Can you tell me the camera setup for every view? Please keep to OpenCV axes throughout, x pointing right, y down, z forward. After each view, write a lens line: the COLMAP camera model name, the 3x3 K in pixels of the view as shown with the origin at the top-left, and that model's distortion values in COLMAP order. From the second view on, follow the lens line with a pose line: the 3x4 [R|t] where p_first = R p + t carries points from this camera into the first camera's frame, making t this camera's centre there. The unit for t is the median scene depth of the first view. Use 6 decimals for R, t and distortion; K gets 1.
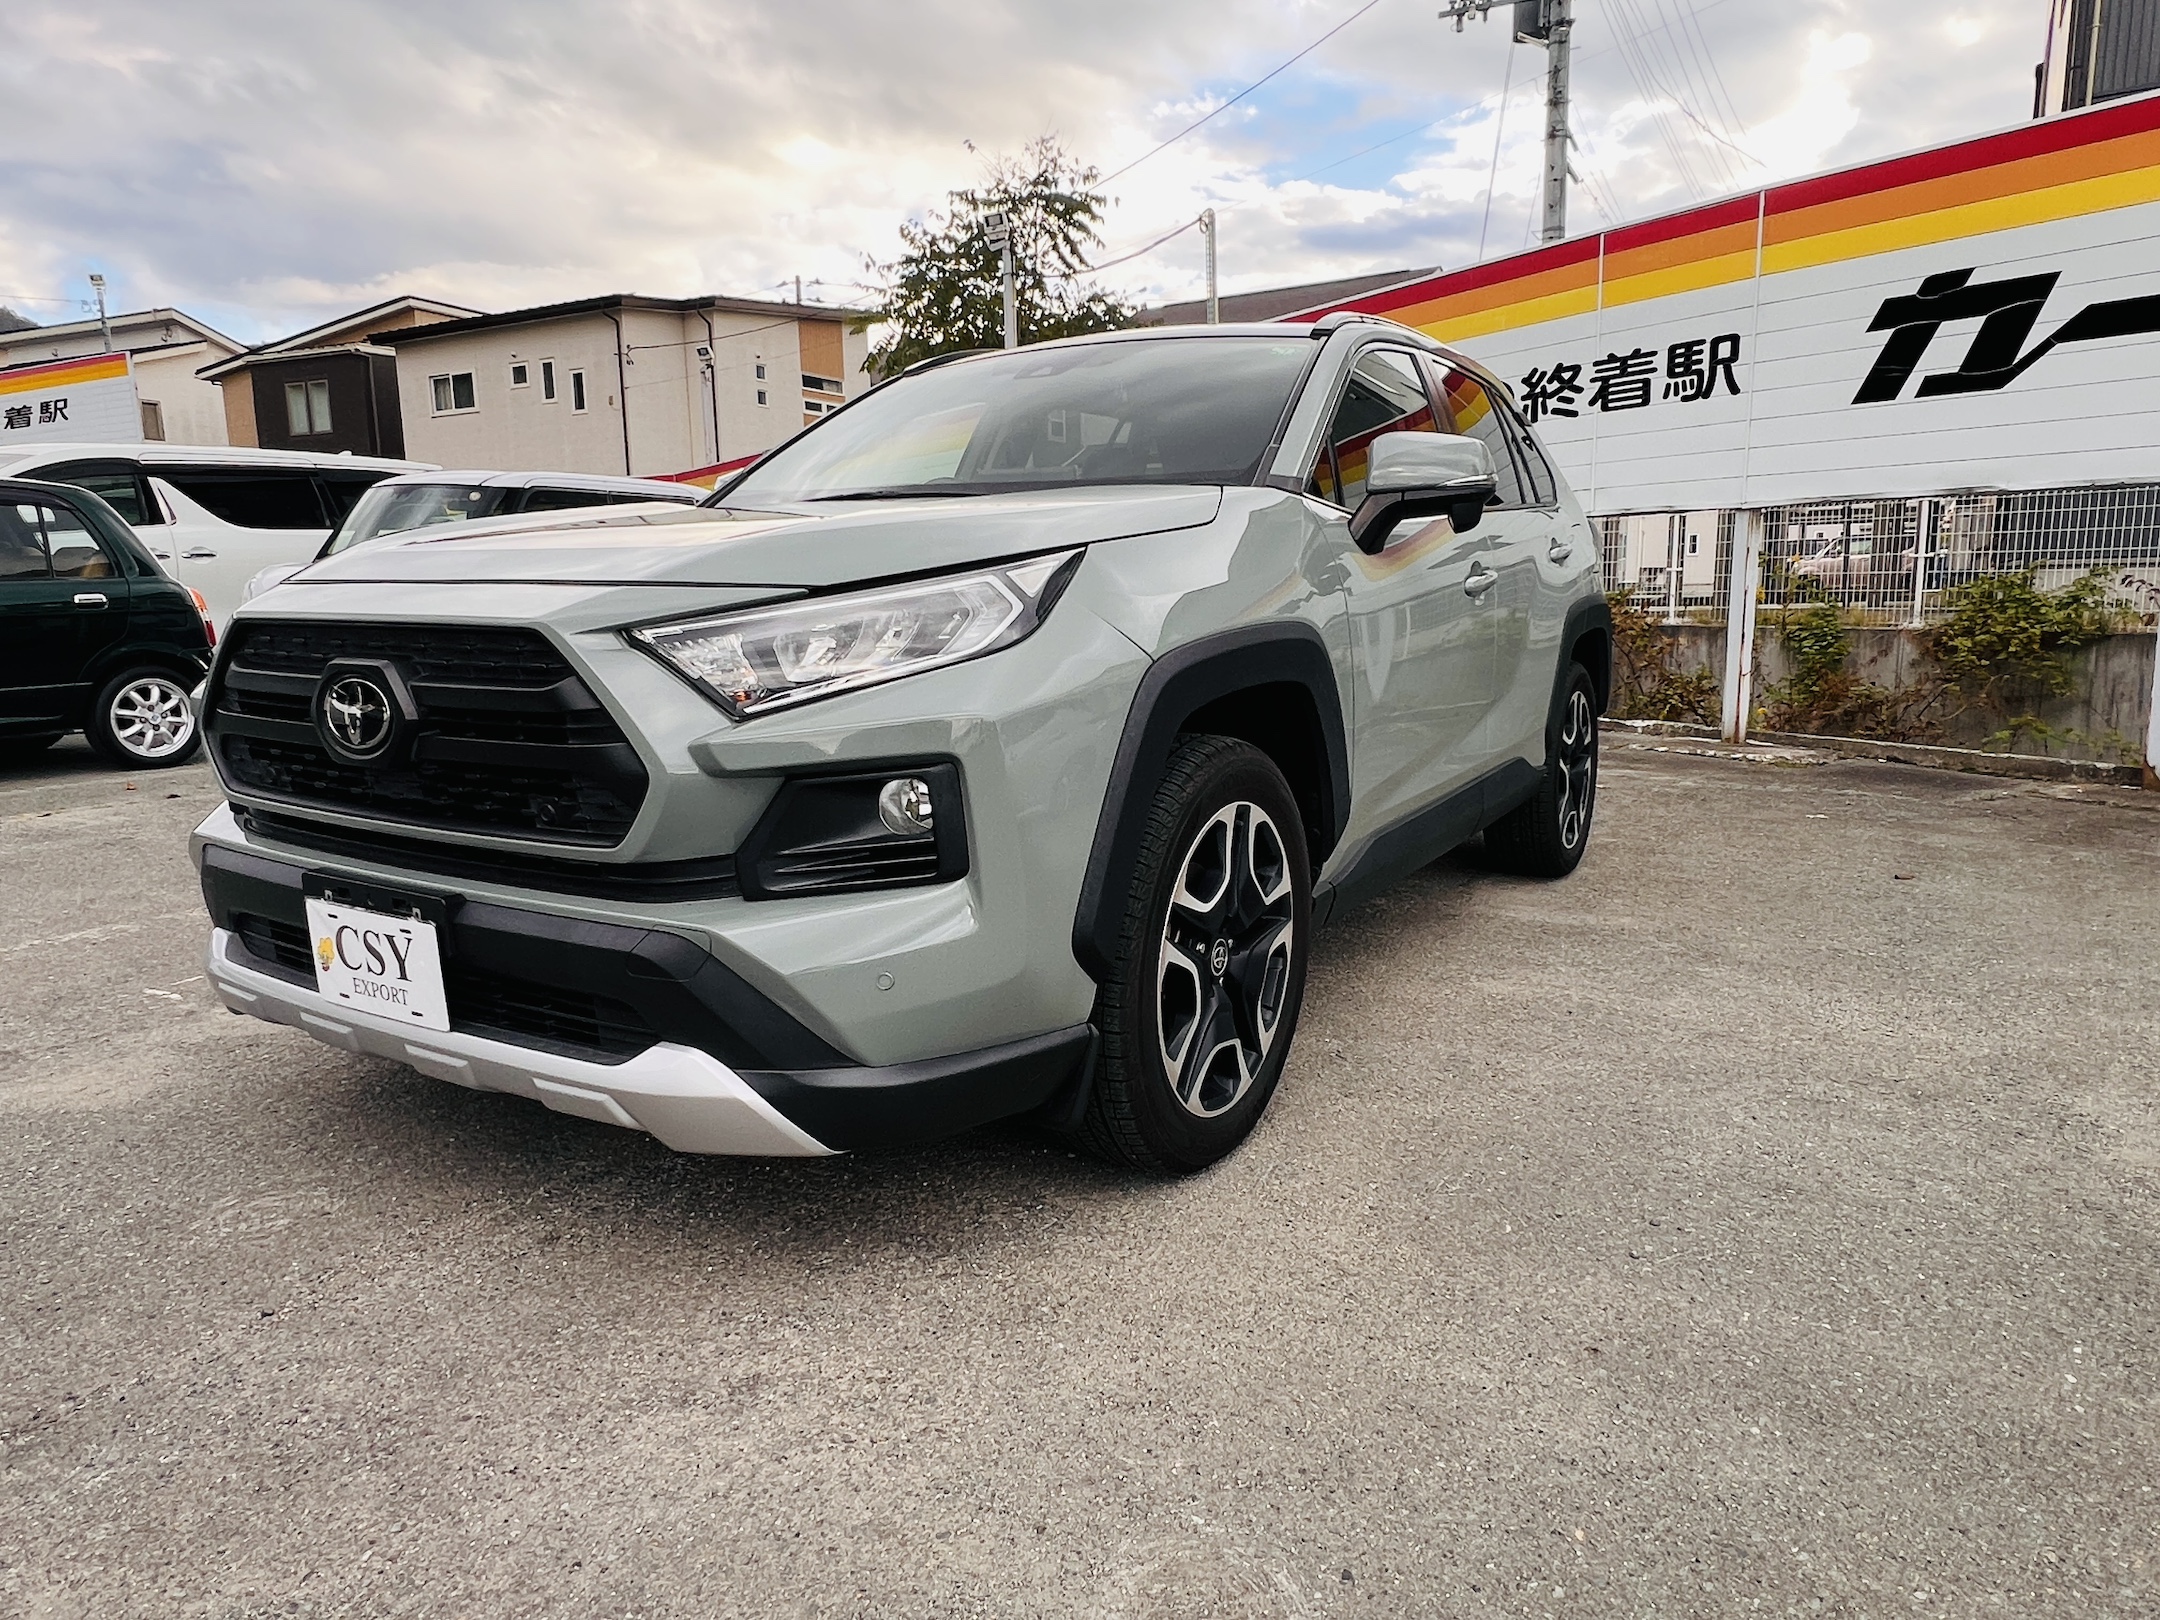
lens RADIAL K [[1343.1, 0, 1080.0], [0, 1343.1, 810.0], [0, 0, 1]] dist [-0.006659, -0.004294]
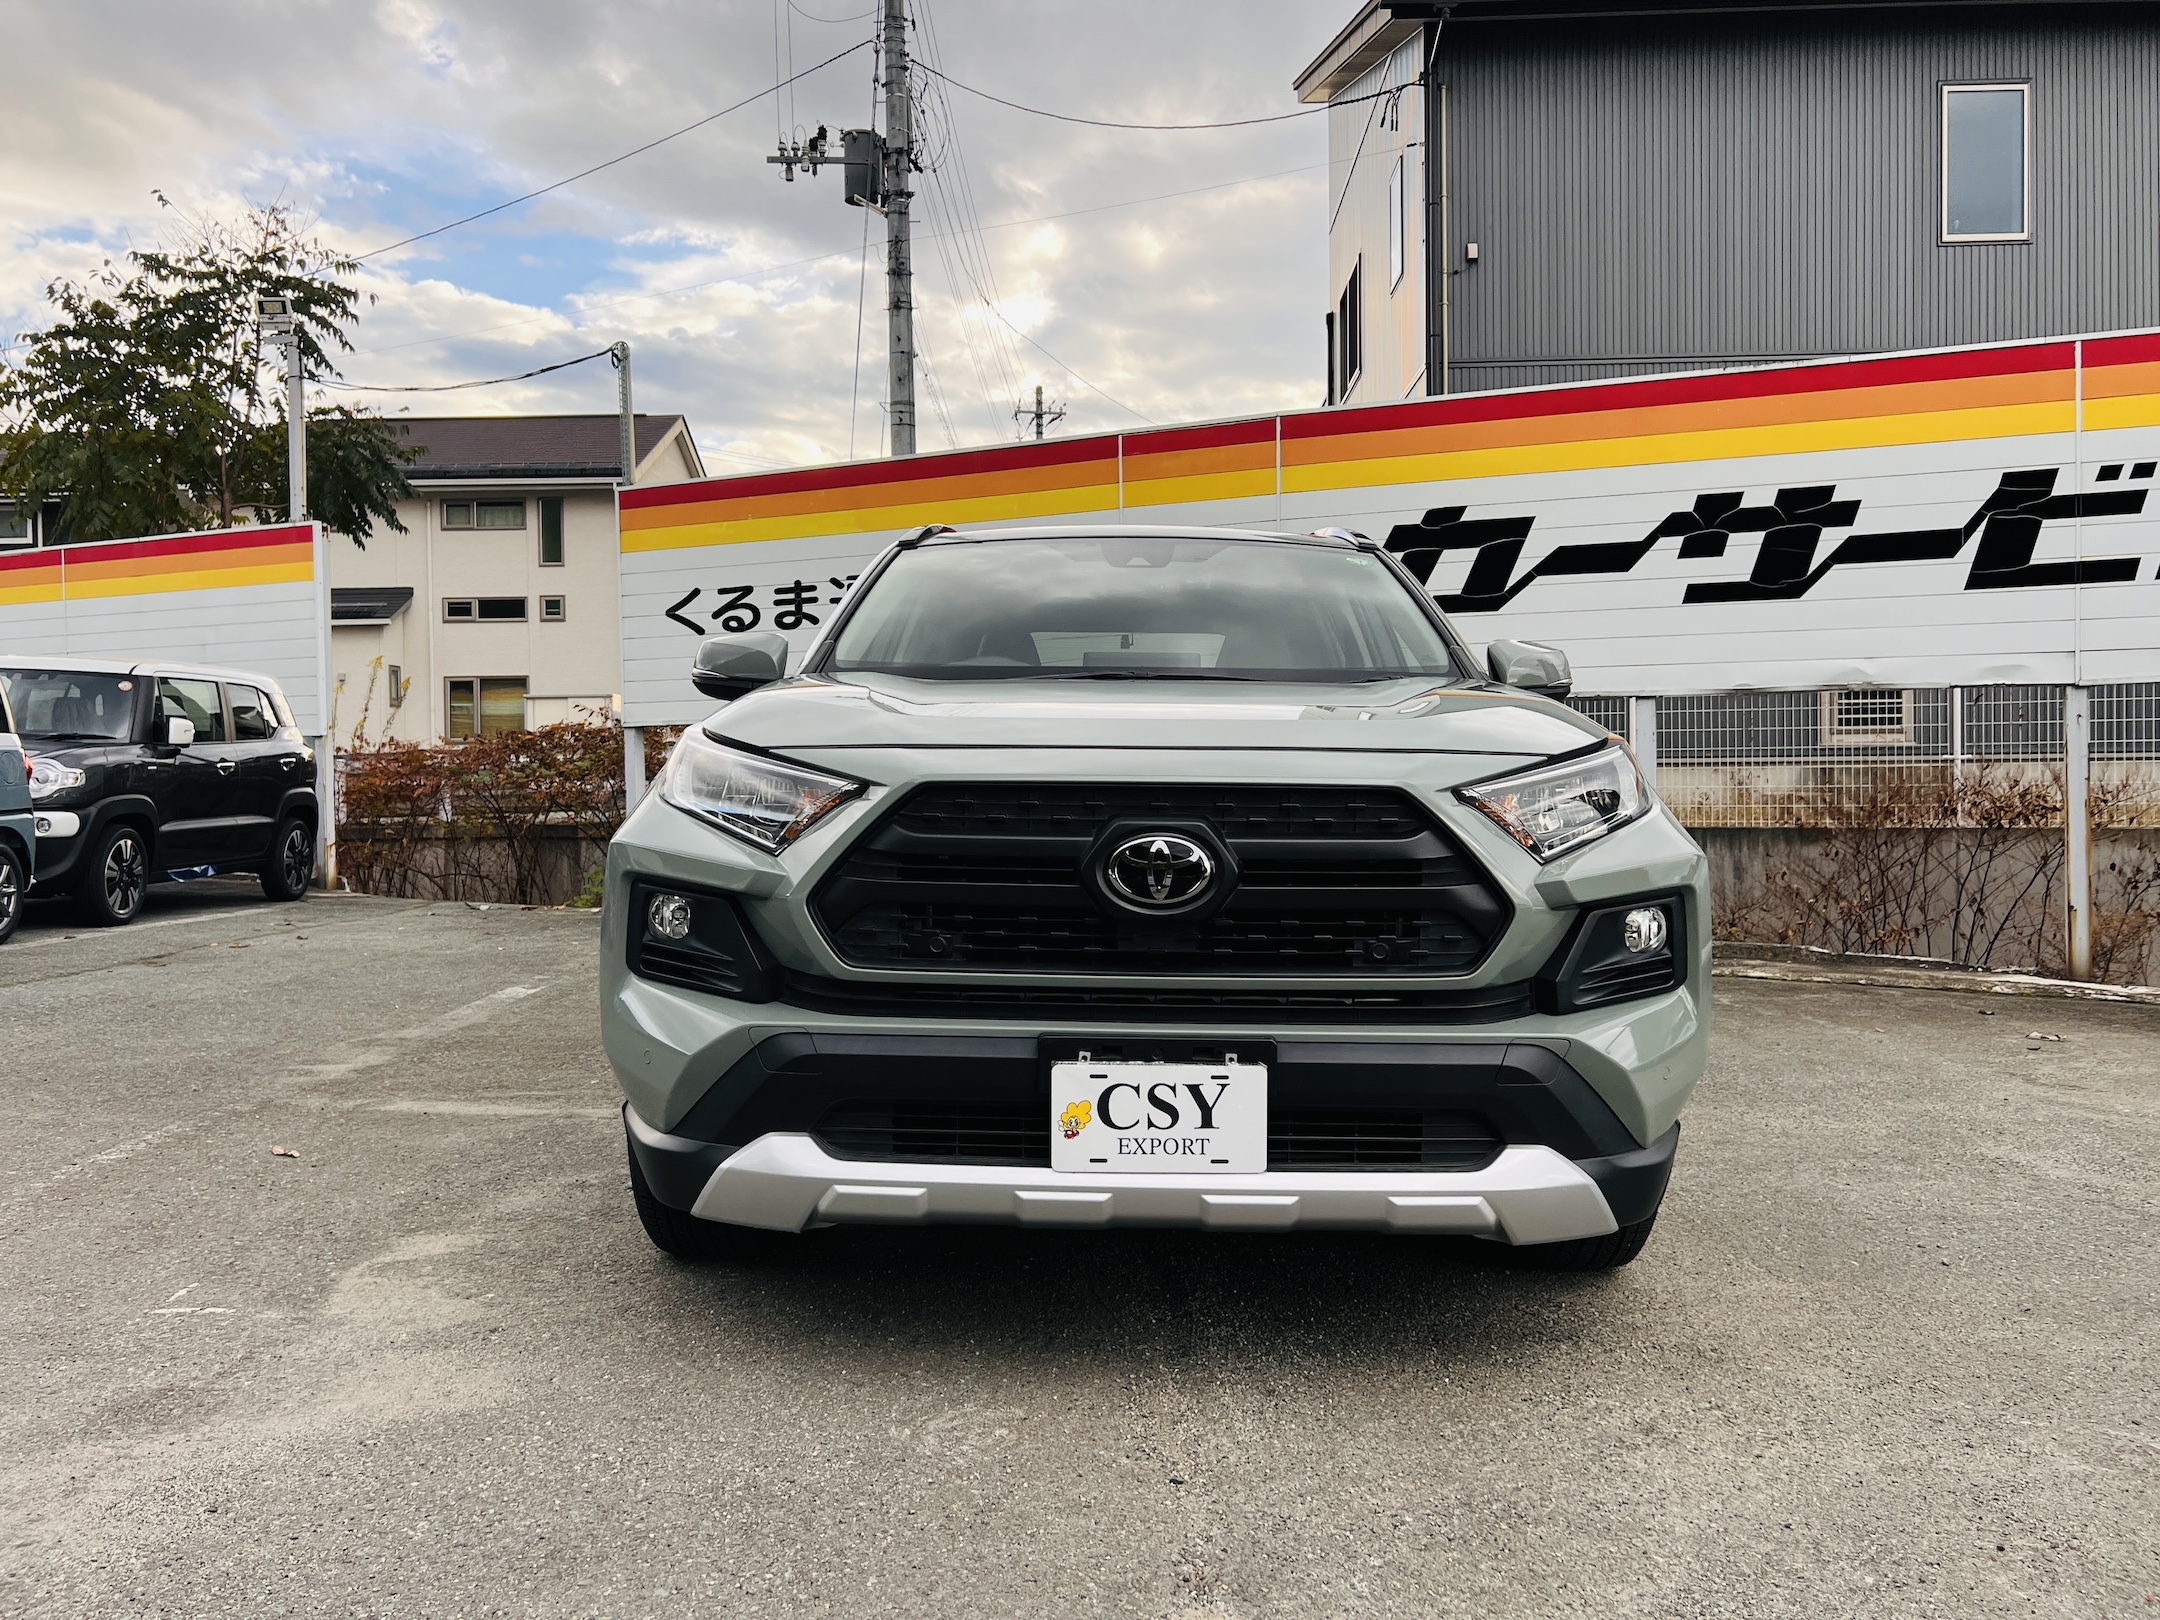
lens RADIAL K [[1698.8, 0, 1067.1], [0, 1698.8, 776.3], [0, 0, 1]] dist [0.025850, -0.005737]
pose [[0.867000, 0.010833, 0.498190, -0.355263], [0.074894, 0.985574, -0.151770, 0.014532], [-0.492647, 0.168897, 0.853682, -0.028826]]
